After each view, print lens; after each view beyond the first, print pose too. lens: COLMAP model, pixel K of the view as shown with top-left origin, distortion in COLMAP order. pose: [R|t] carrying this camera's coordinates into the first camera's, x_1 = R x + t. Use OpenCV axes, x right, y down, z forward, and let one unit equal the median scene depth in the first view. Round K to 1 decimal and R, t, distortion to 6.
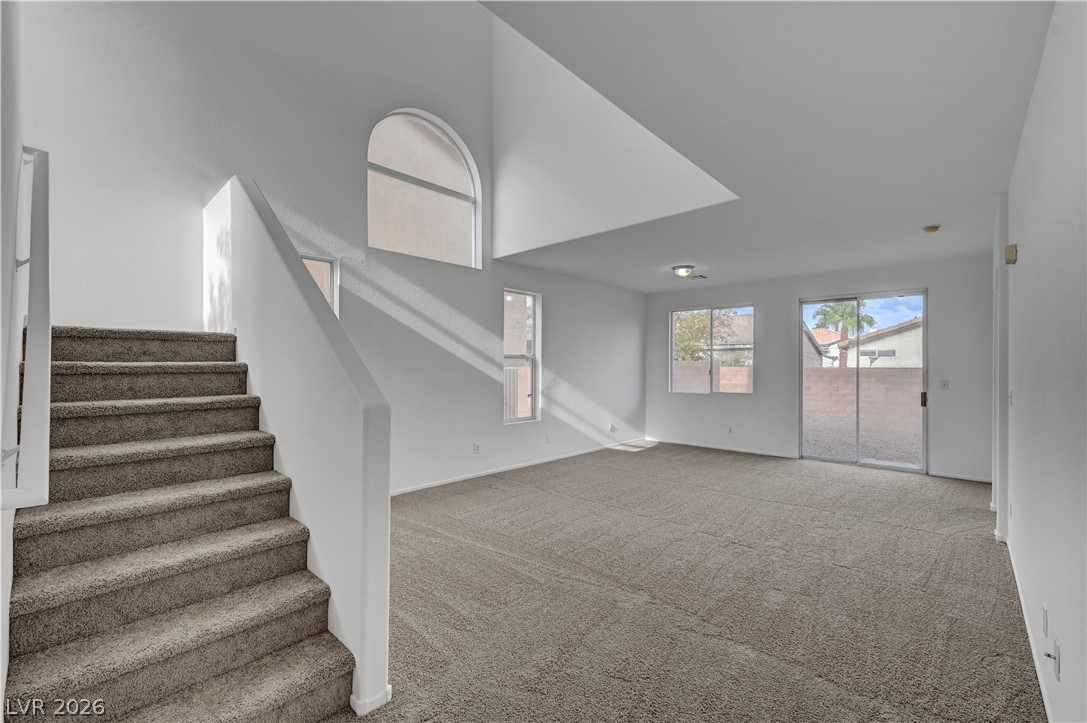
lens RADIAL K [[457.4, 0, 551.2], [0, 457.4, 363.8], [0, 0, 1]] dist [-0.001465, -0.000068]
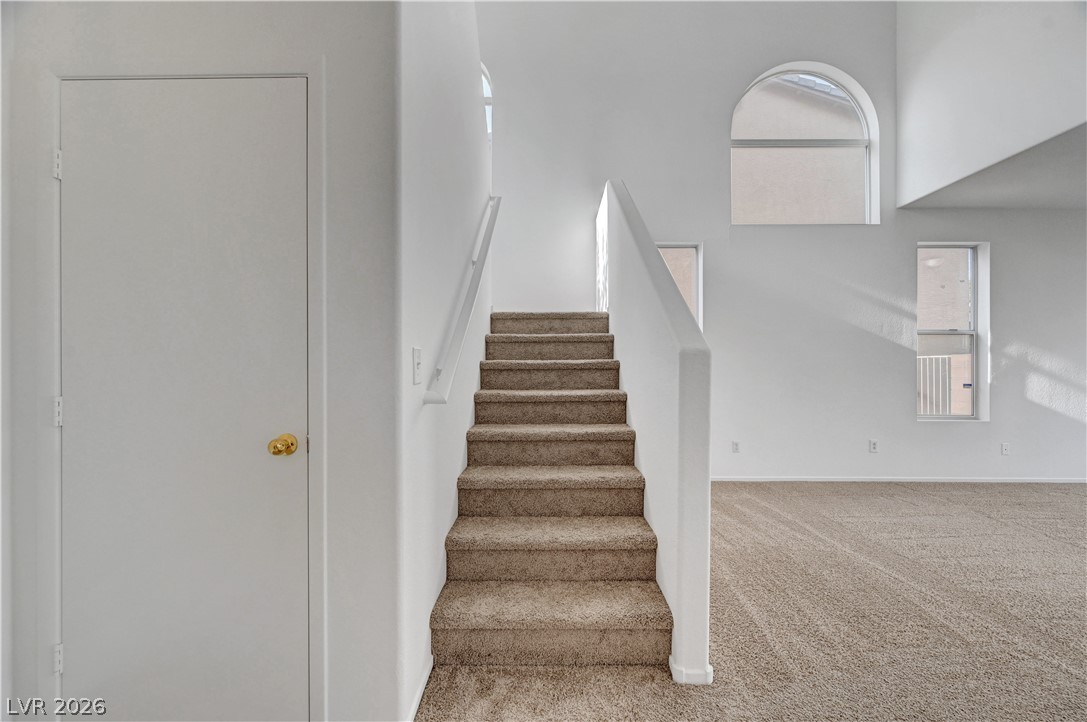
lens RADIAL K [[429.1, 0, 544.9], [0, 429.1, 365.4], [0, 0, 1]] dist [-0.002342, 0.000116]
pose [[0.665158, -0.005604, -0.746682, 0.042377], [0.008523, 0.999964, 0.000087, 0.092157], [0.746654, -0.006422, 0.665181, 0.166112]]
